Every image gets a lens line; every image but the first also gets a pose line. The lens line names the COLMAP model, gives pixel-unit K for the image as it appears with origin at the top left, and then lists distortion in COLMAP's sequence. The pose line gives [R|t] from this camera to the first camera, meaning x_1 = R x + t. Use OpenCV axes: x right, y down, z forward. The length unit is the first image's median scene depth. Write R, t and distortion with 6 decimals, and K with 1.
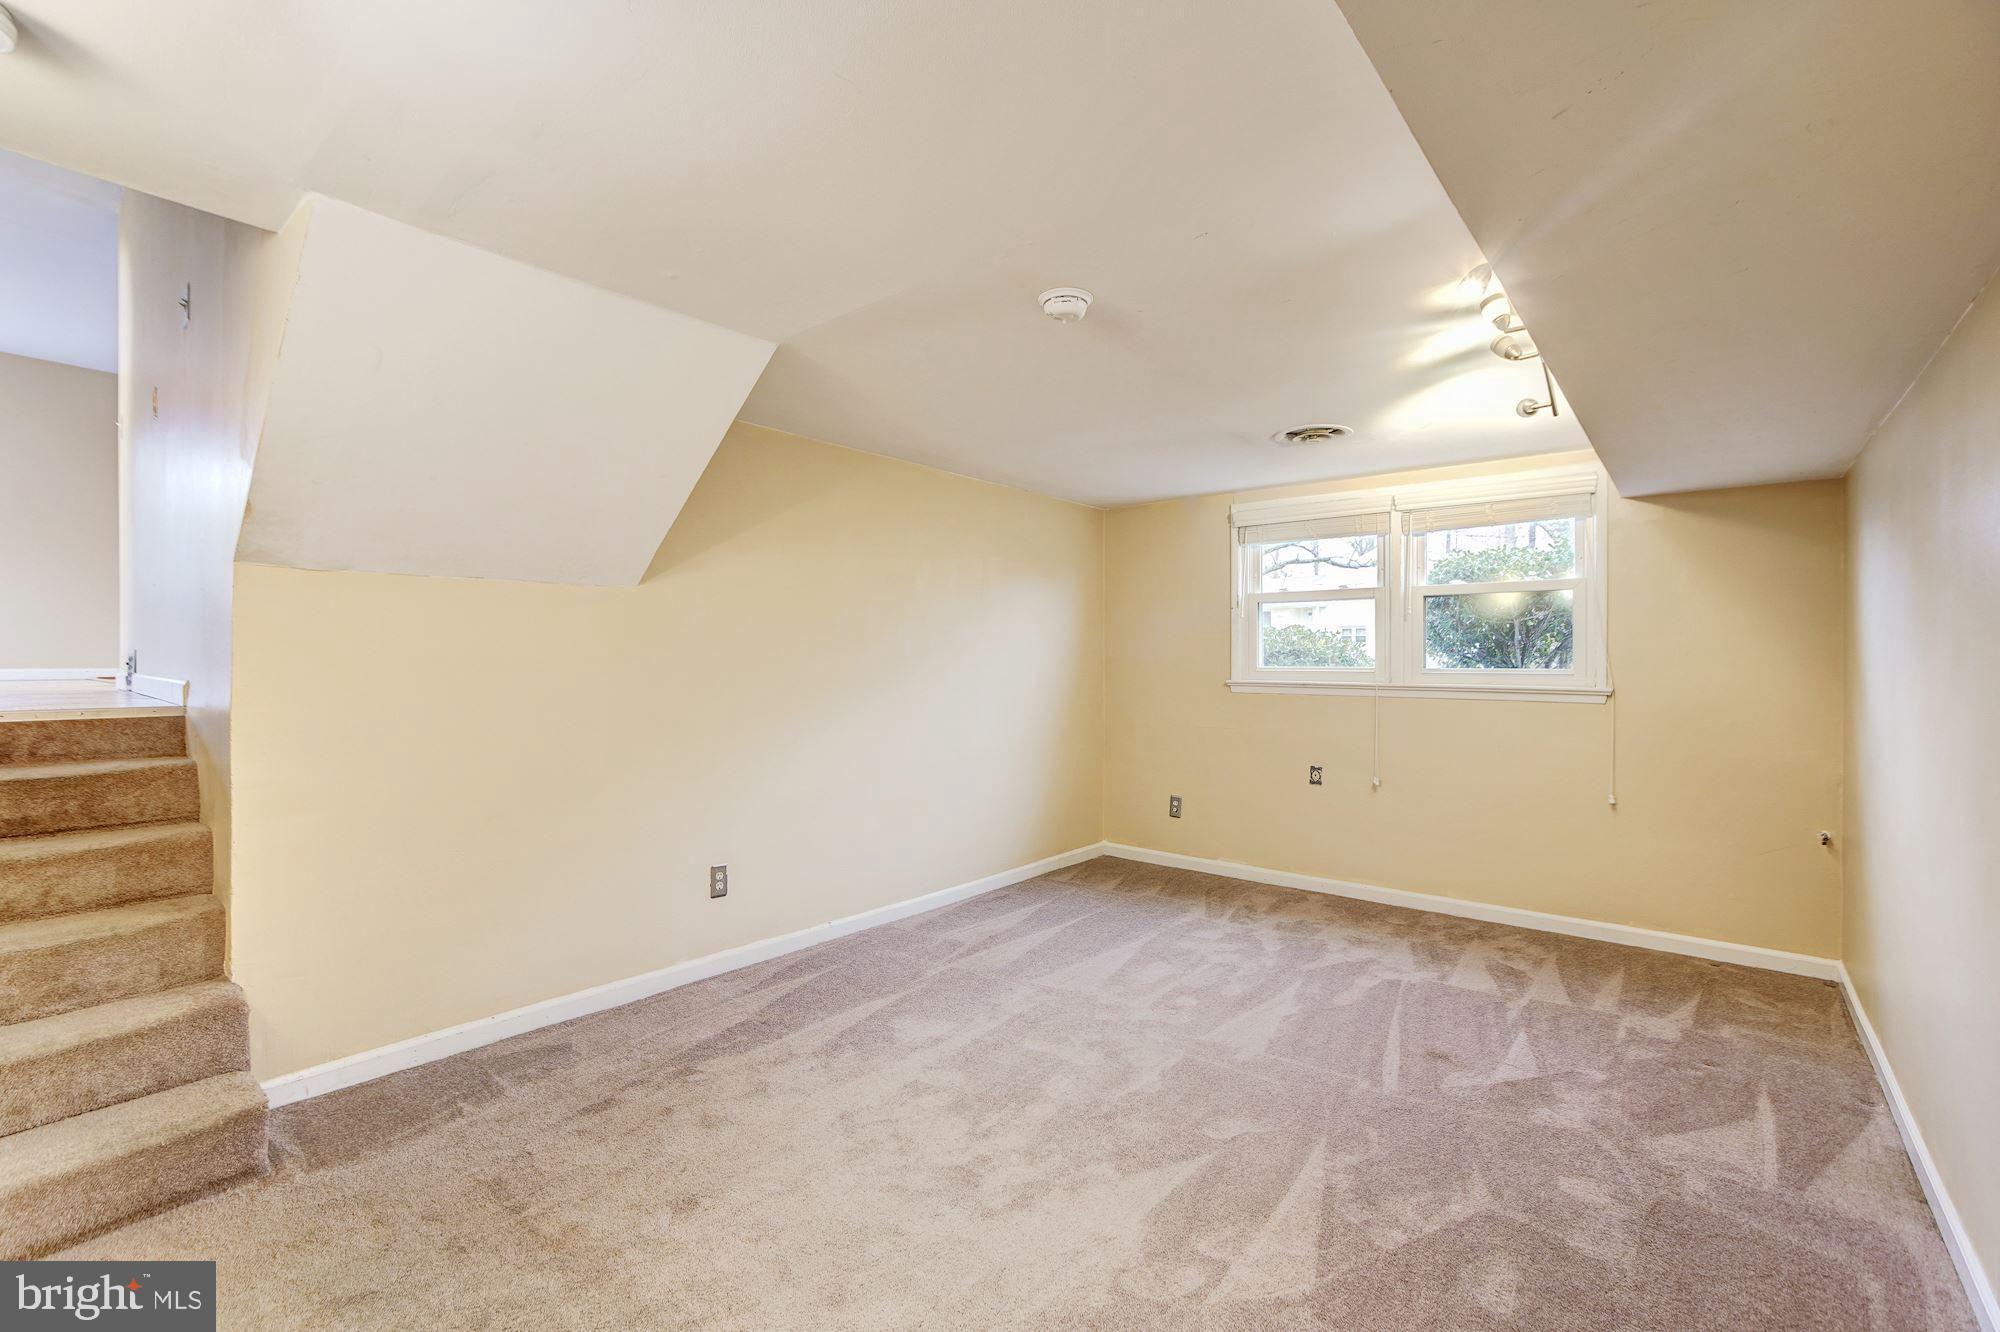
lens RADIAL K [[869.8, 0, 995.4], [0, 869.8, 656.9], [0, 0, 1]] dist [-0.046909, 0.017895]
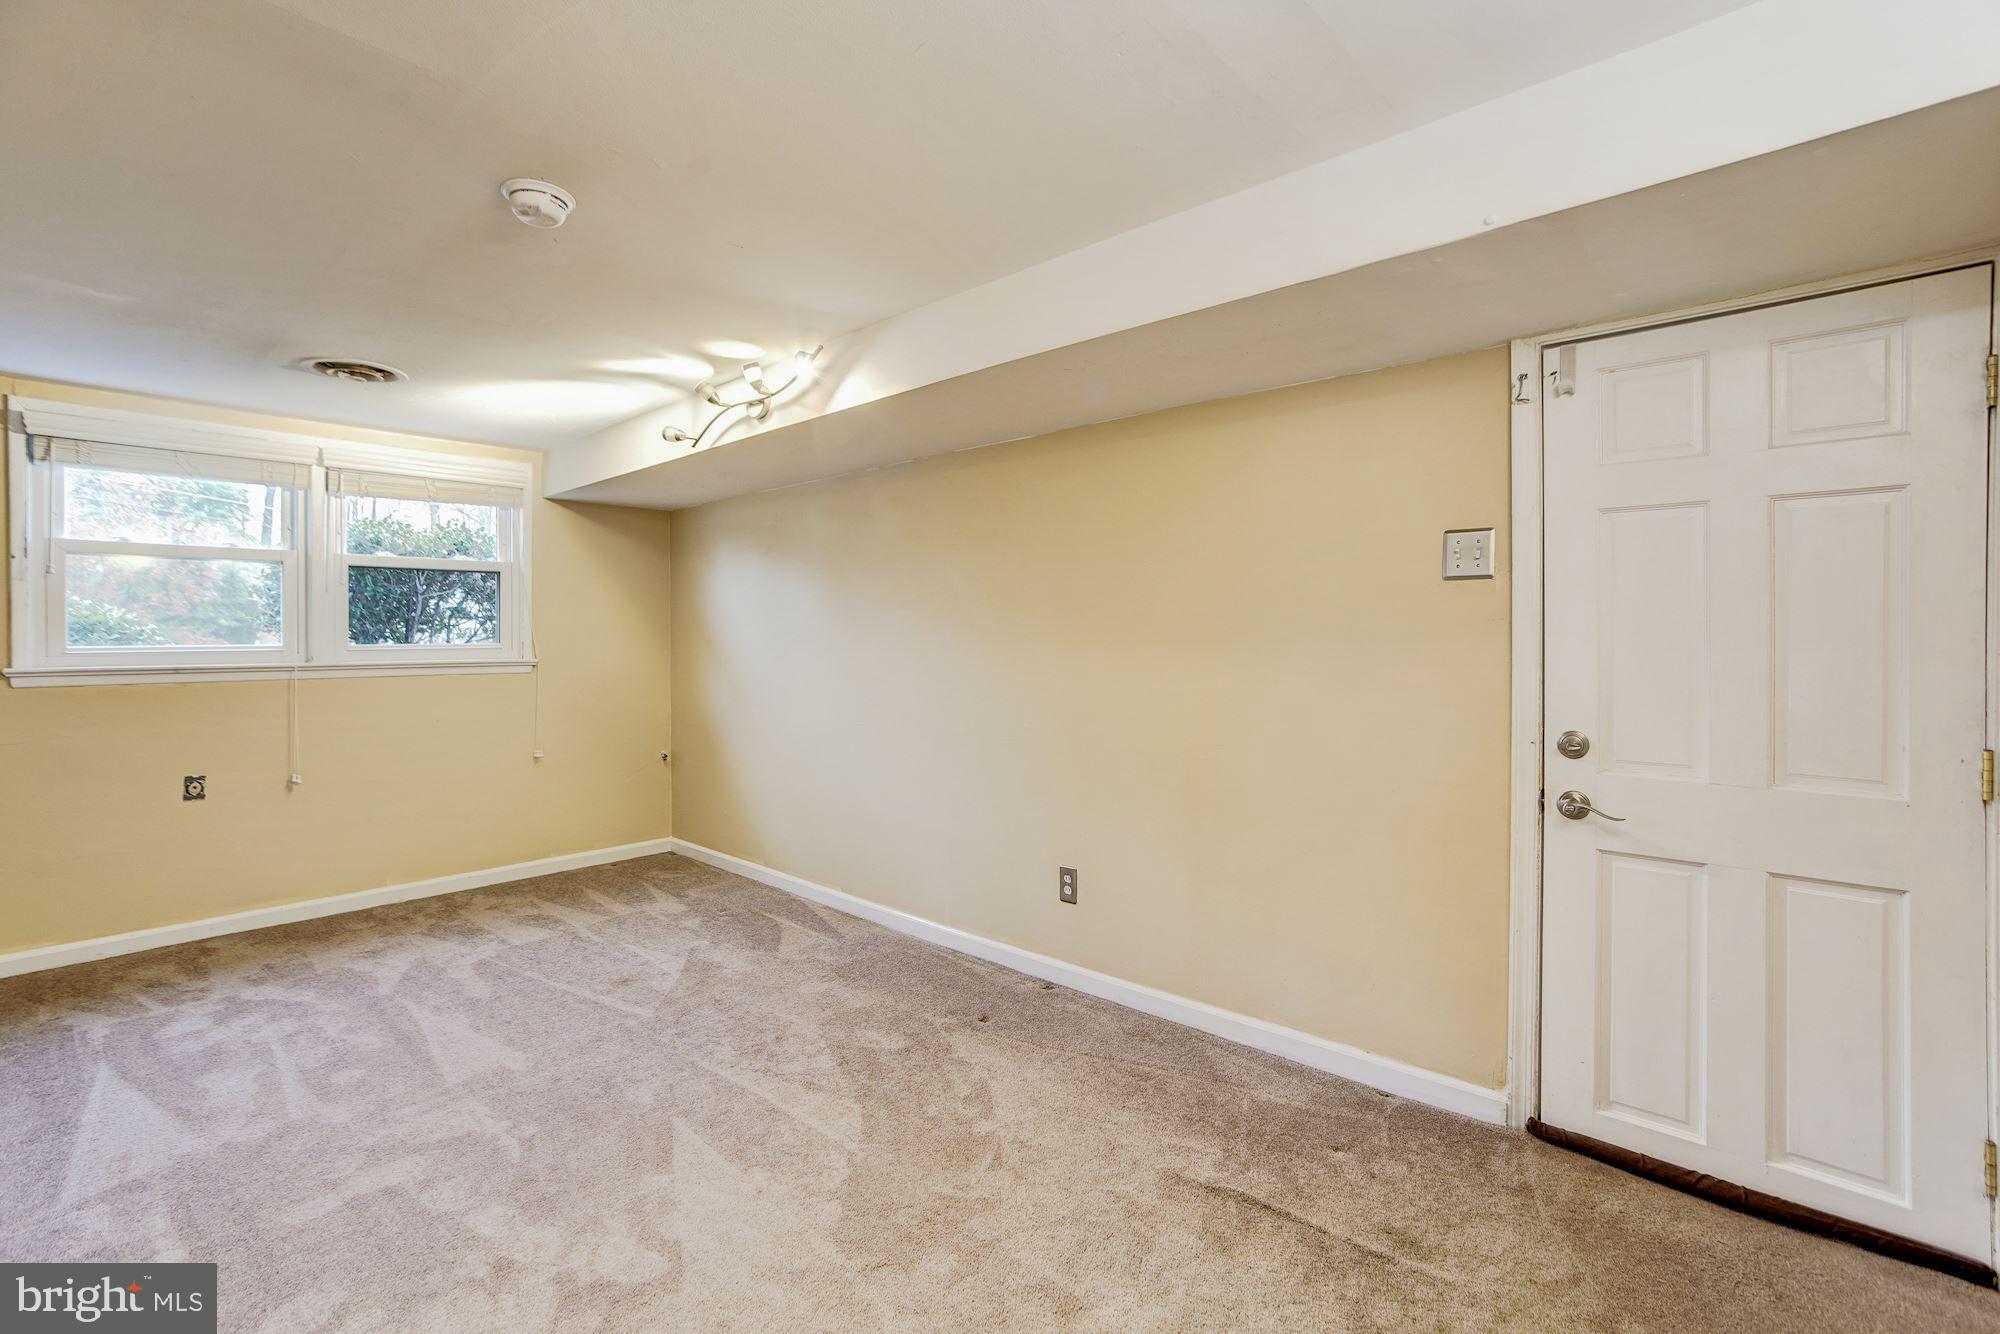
lens RADIAL K [[869.8, 0, 997.2], [0, 869.8, 633.3], [0, 0, 1]] dist [-0.046909, 0.017895]
pose [[0.037758, 0.000219, 0.999287, -0.461183], [0.002055, 0.999998, -0.000297, 0.003334], [-0.999285, 0.002065, 0.037757, 0.348672]]
